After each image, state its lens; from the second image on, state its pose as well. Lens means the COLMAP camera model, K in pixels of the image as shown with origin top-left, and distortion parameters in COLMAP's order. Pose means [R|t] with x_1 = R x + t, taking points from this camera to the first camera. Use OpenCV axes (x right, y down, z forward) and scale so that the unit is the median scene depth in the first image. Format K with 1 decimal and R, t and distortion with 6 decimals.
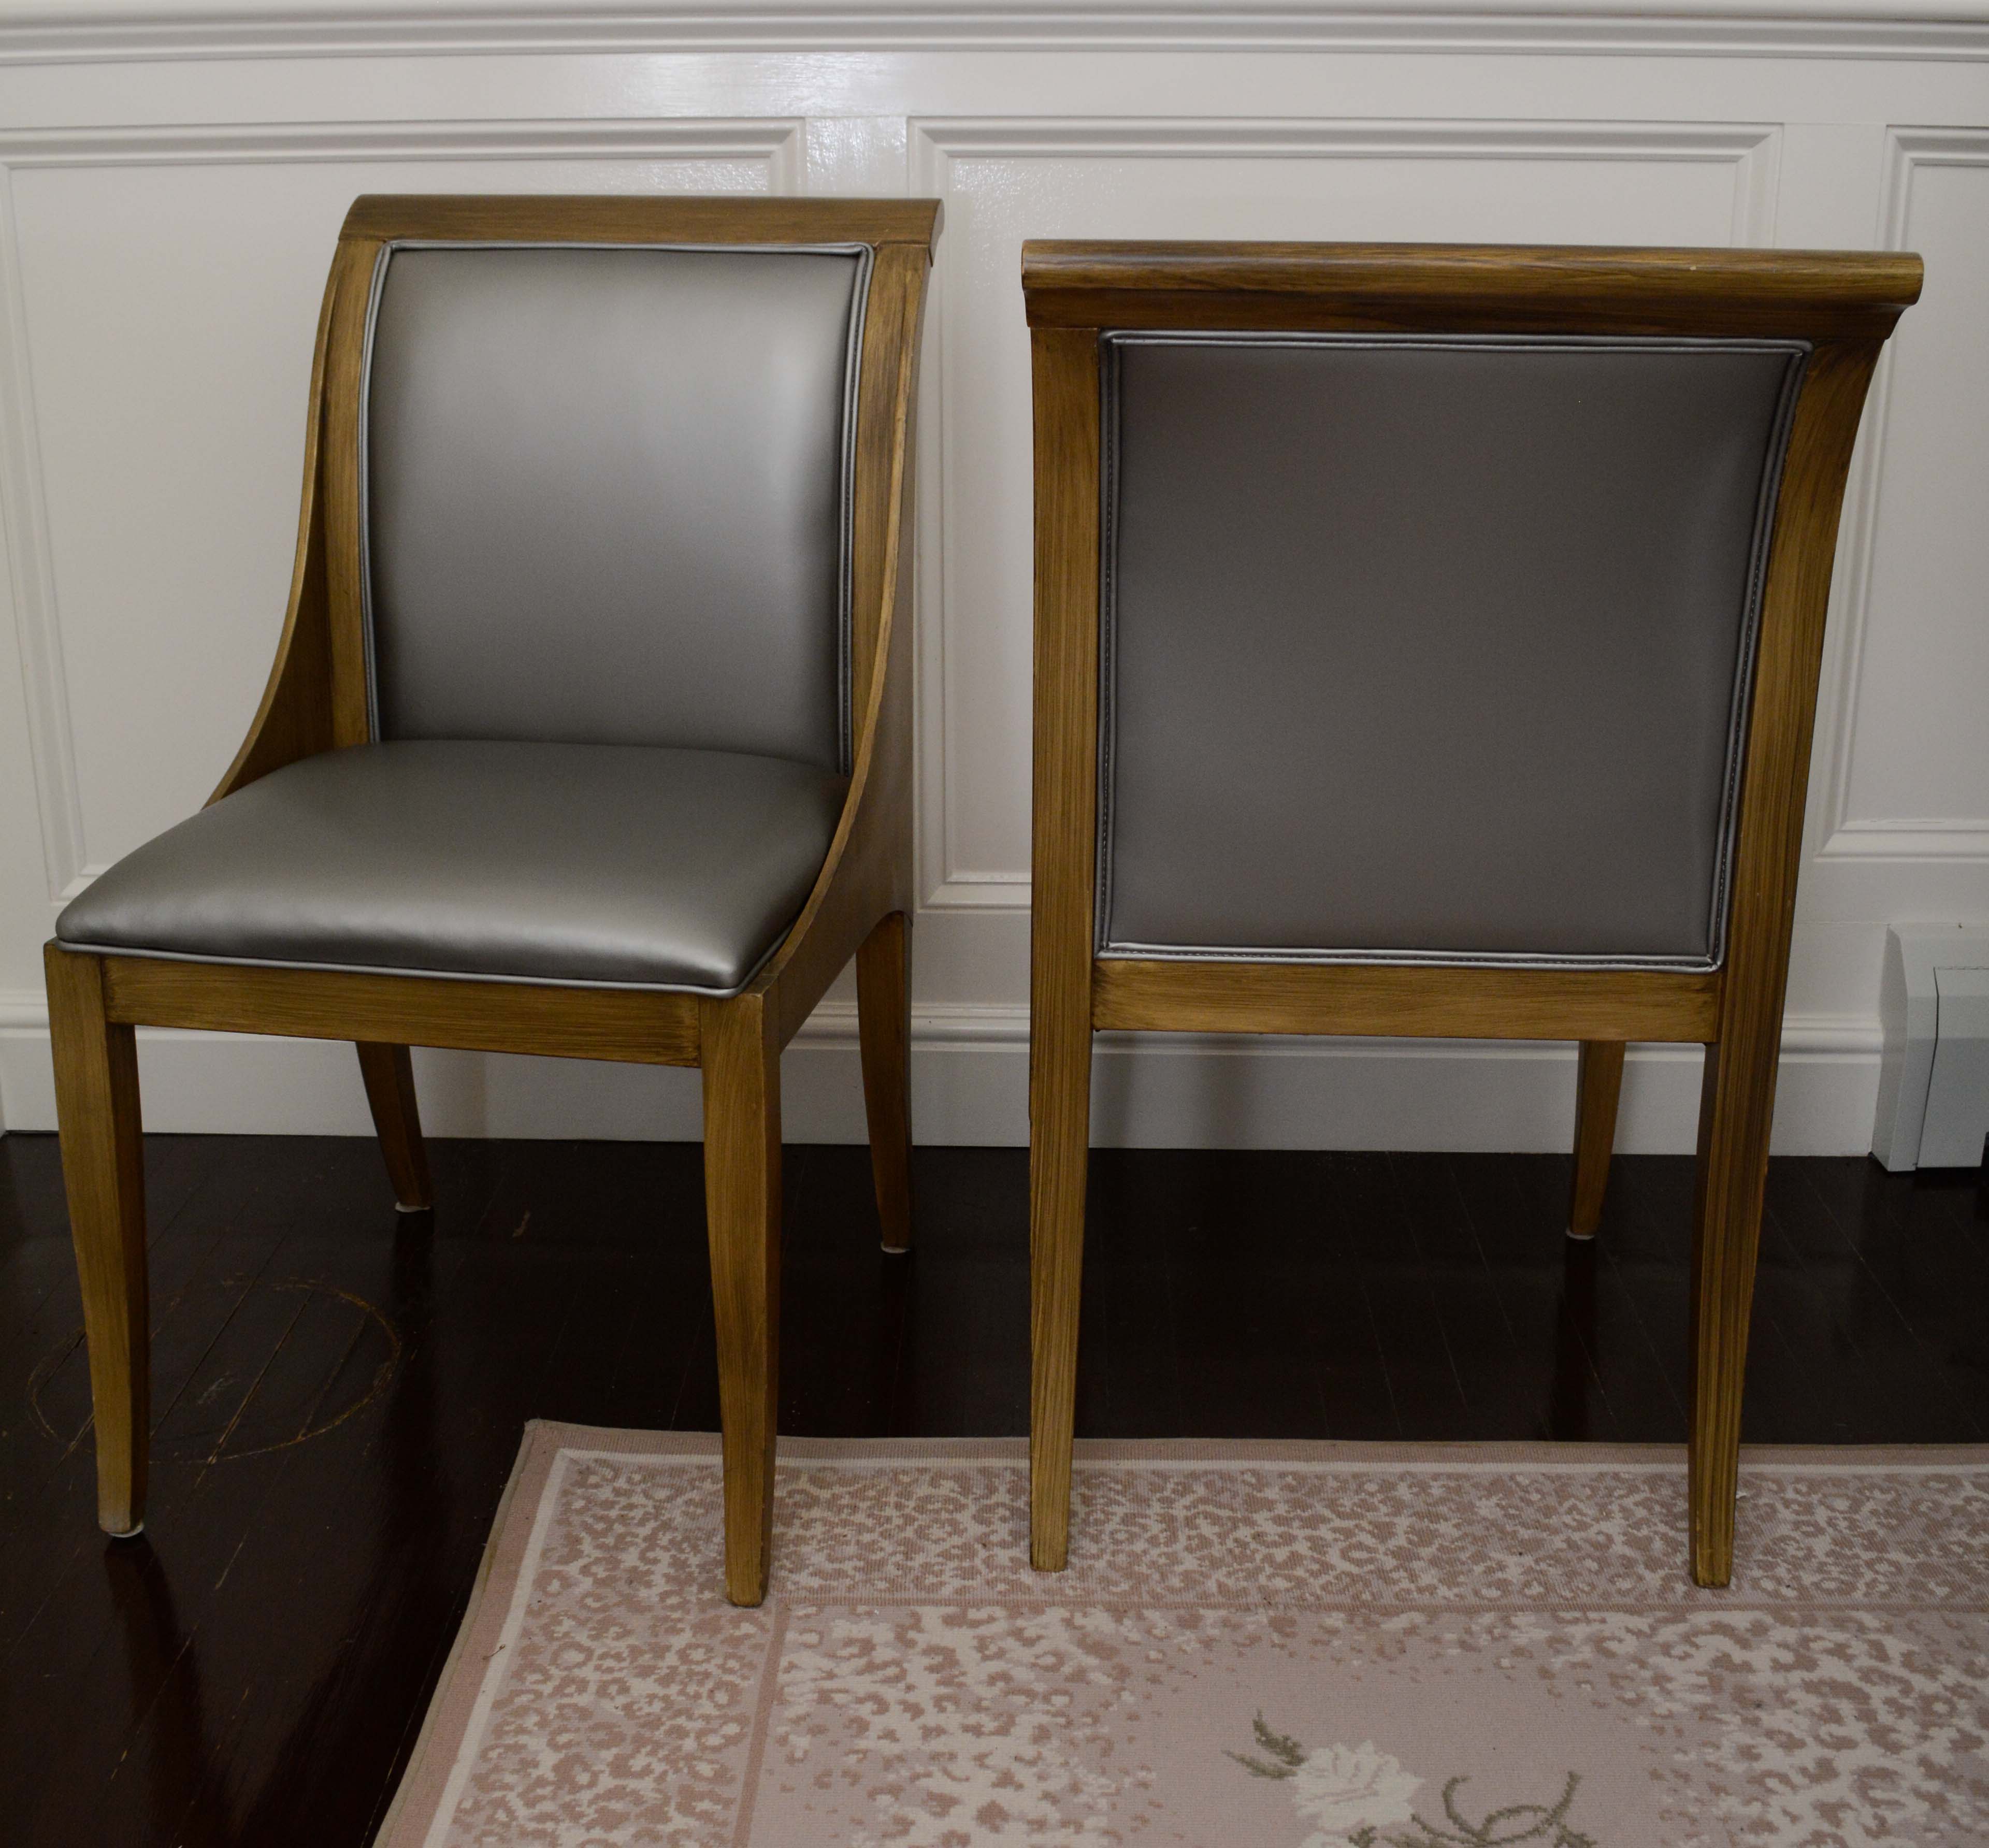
lens RADIAL K [[2360.4, 0, 970.2], [0, 2360.4, 887.0], [0, 0, 1]] dist [-0.067832, -0.034255]
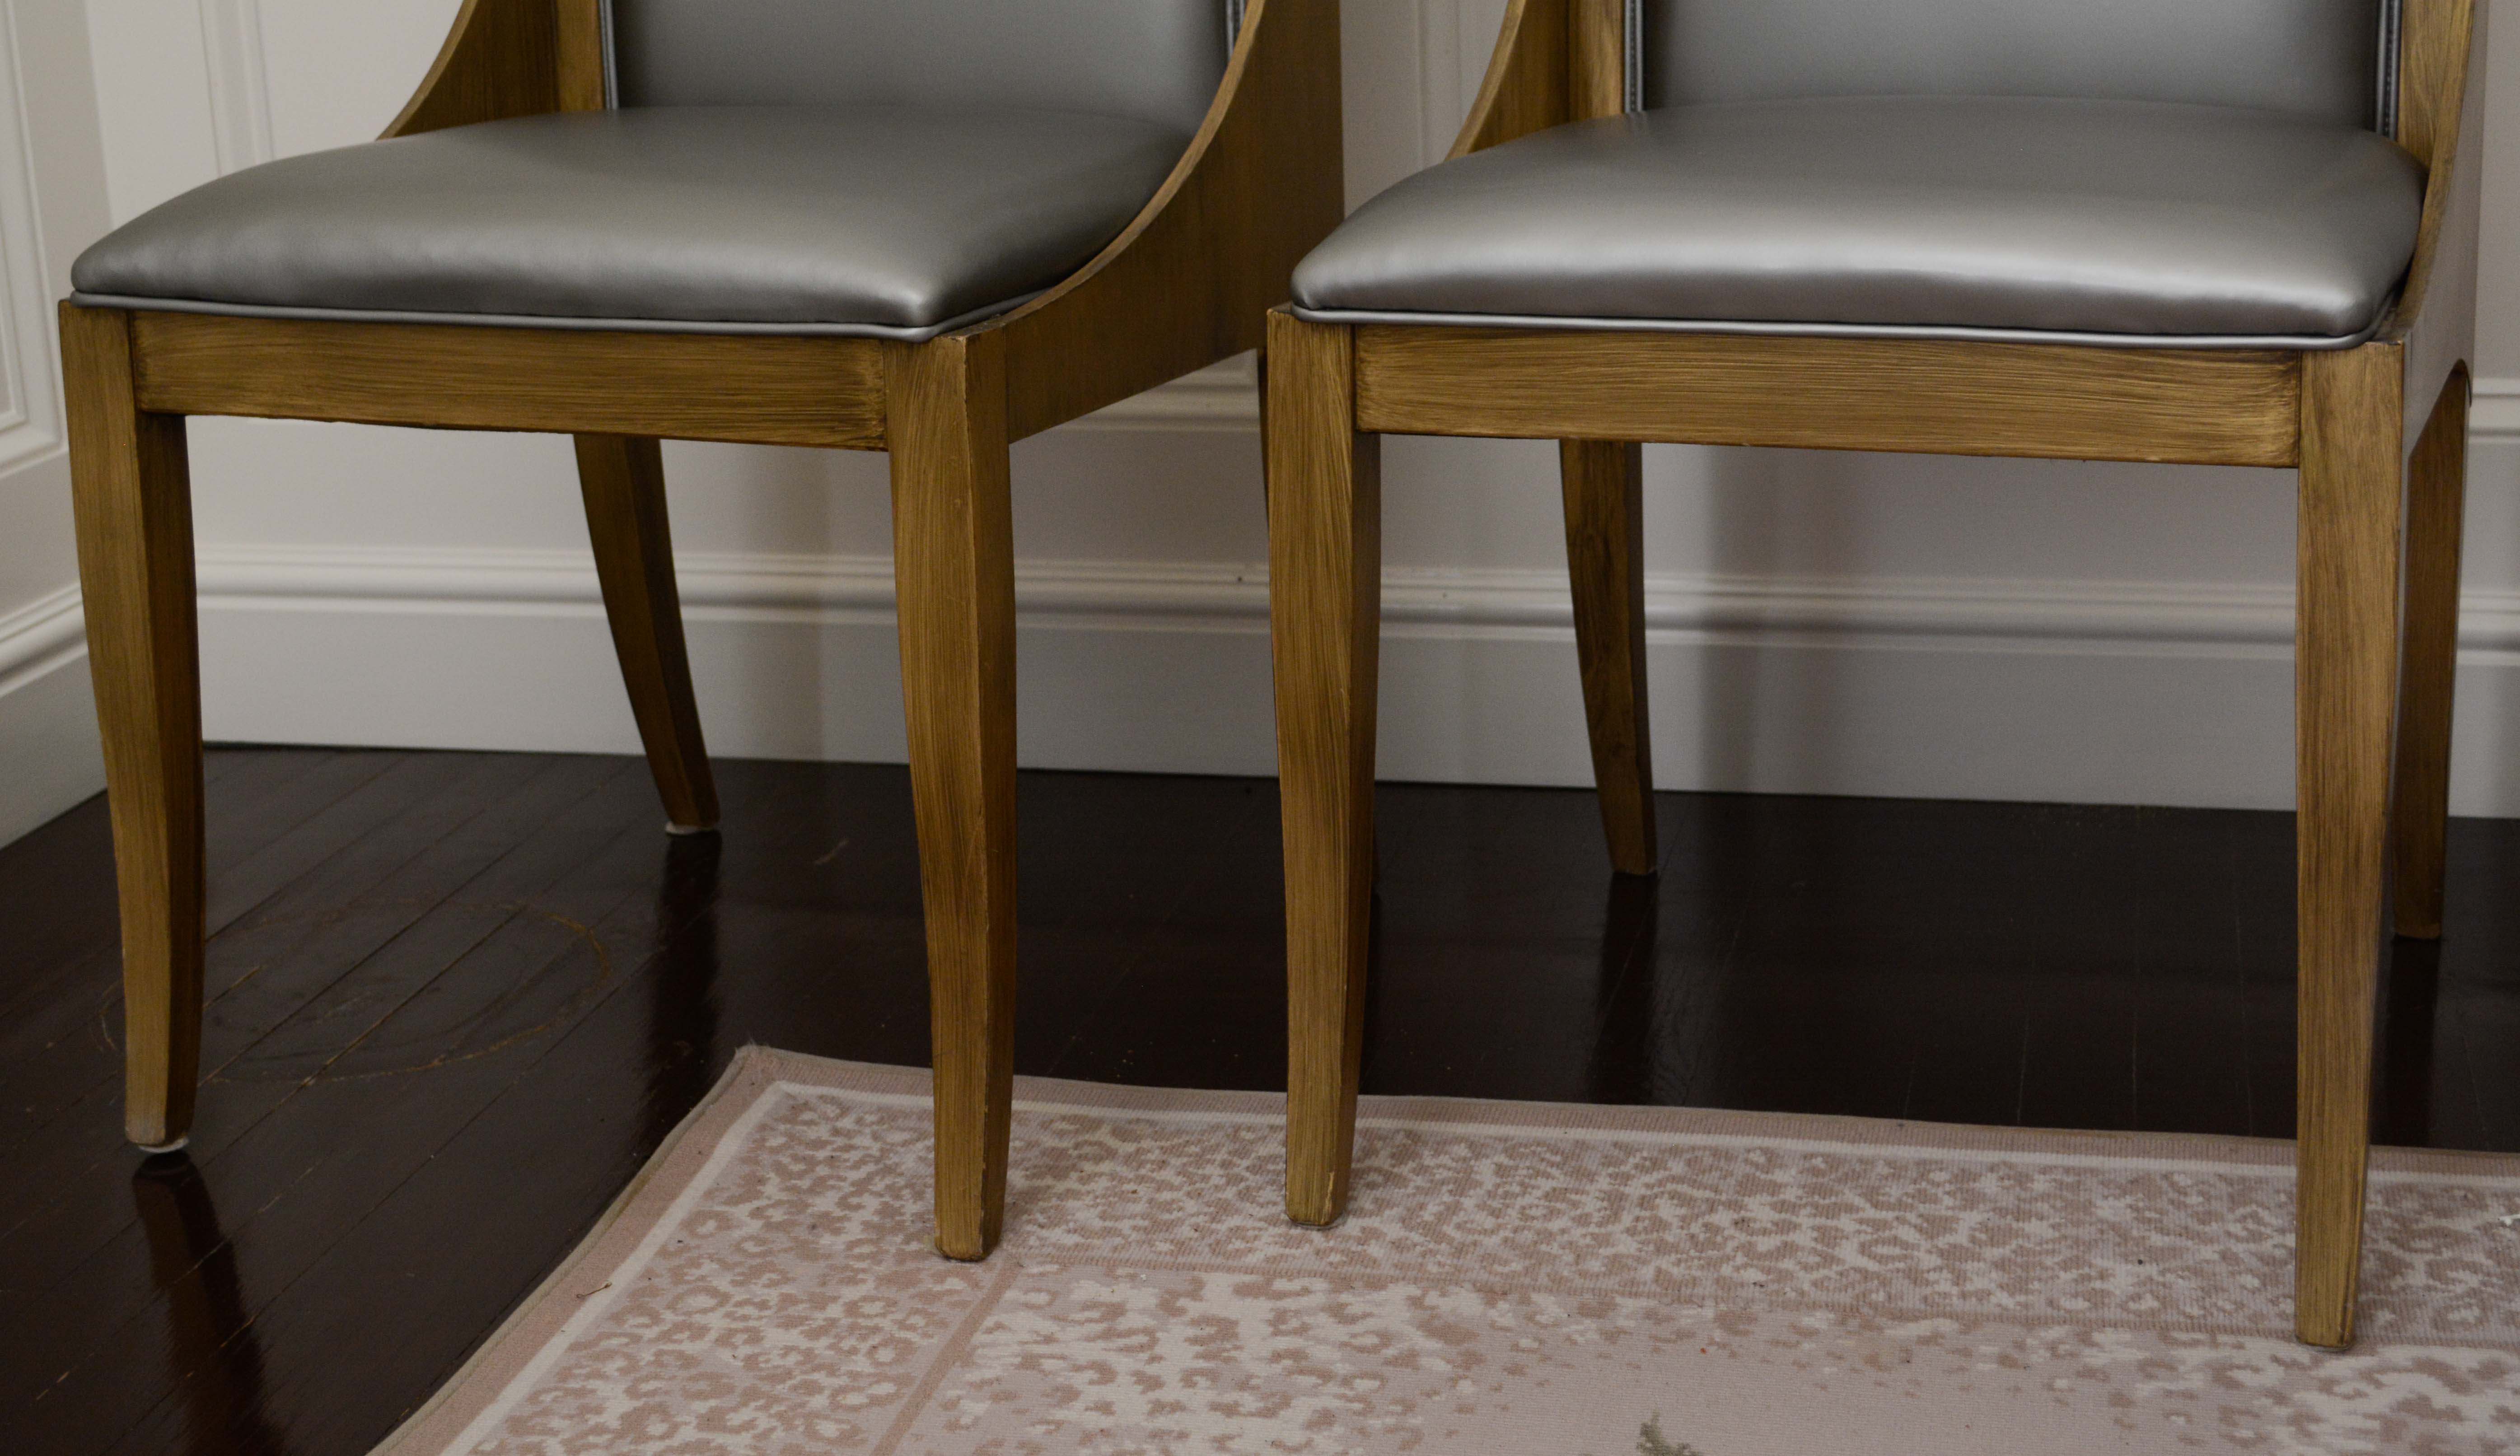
lens RADIAL K [[3552.1, 0, 1259.5], [0, 3552.1, 614.6], [0, 0, 1]] dist [-0.026897, -0.018600]
pose [[0.980107, 0.014231, -0.197958, 0.197944], [-0.023968, 0.998613, -0.046881, 0.166469], [0.197016, 0.050693, 0.979089, -0.017367]]
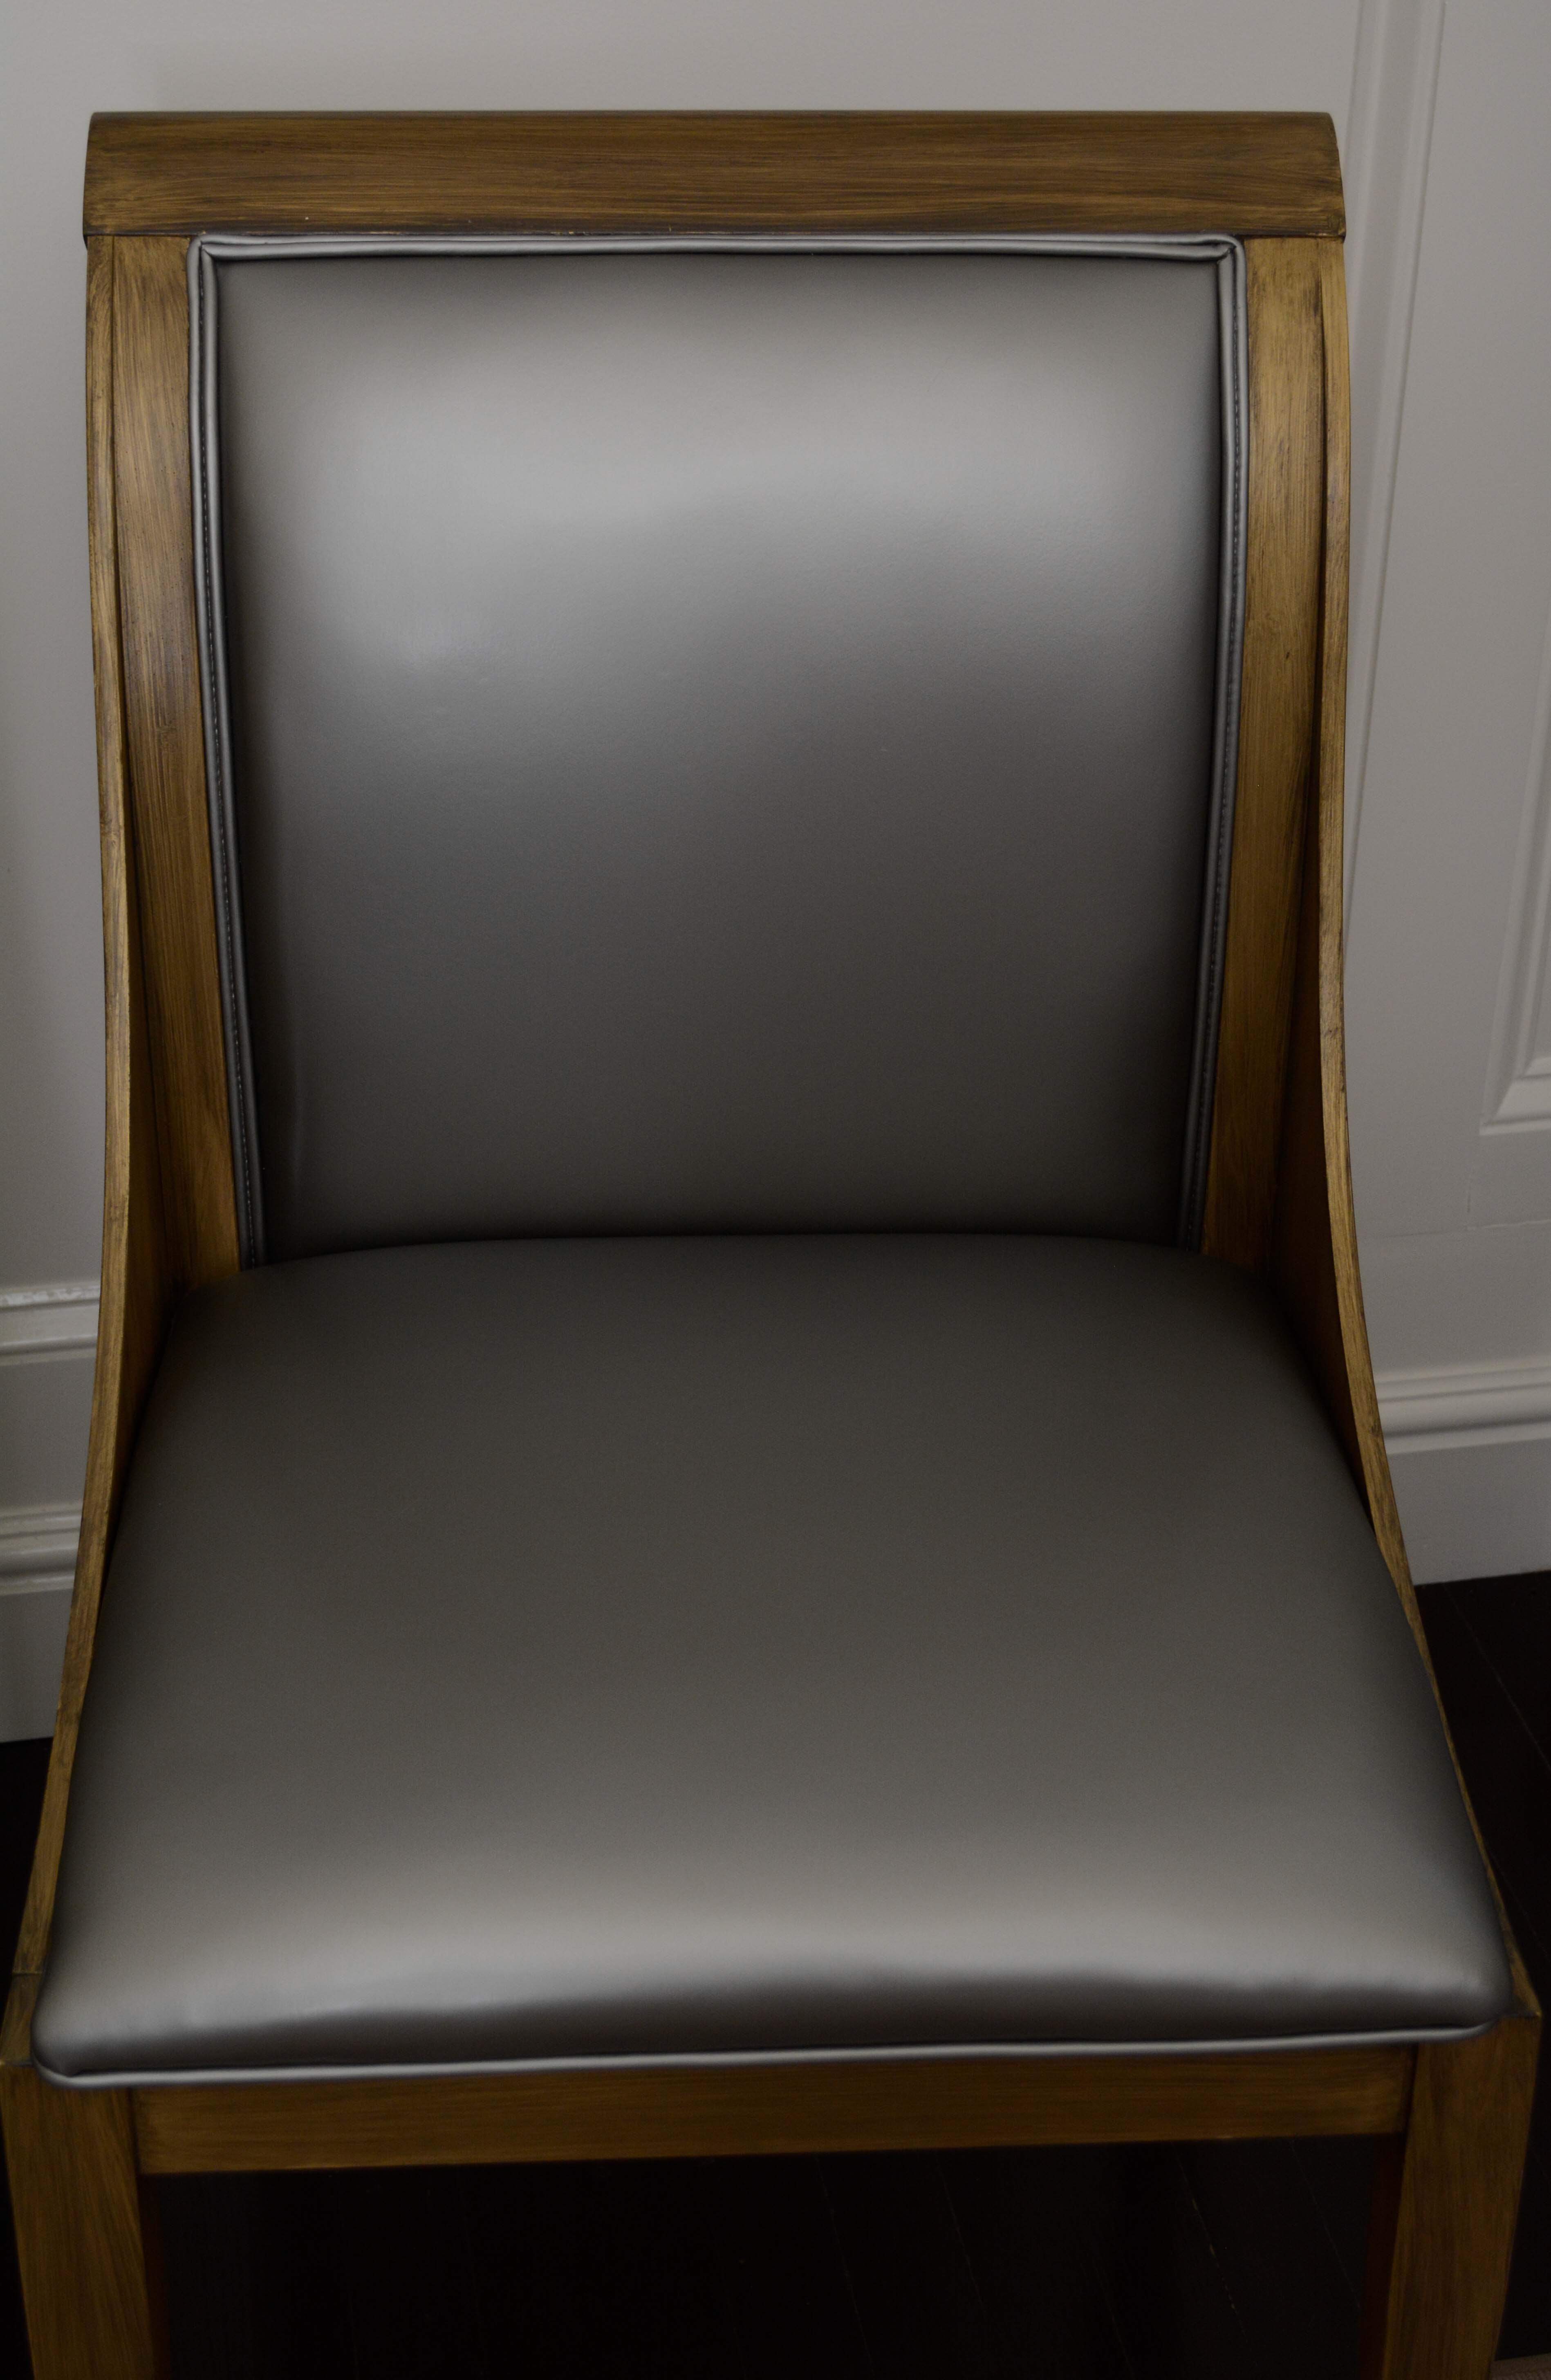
lens RADIAL K [[3309.9, 0, 775.5], [0, 3309.9, 1190.0], [0, 0, 1]] dist [-0.024644, -0.005399]
pose [[0.975083, -0.106329, 0.194700, 0.038383], [0.060963, 0.972294, 0.225674, -0.279501], [-0.213301, -0.208181, 0.954549, 0.353681]]
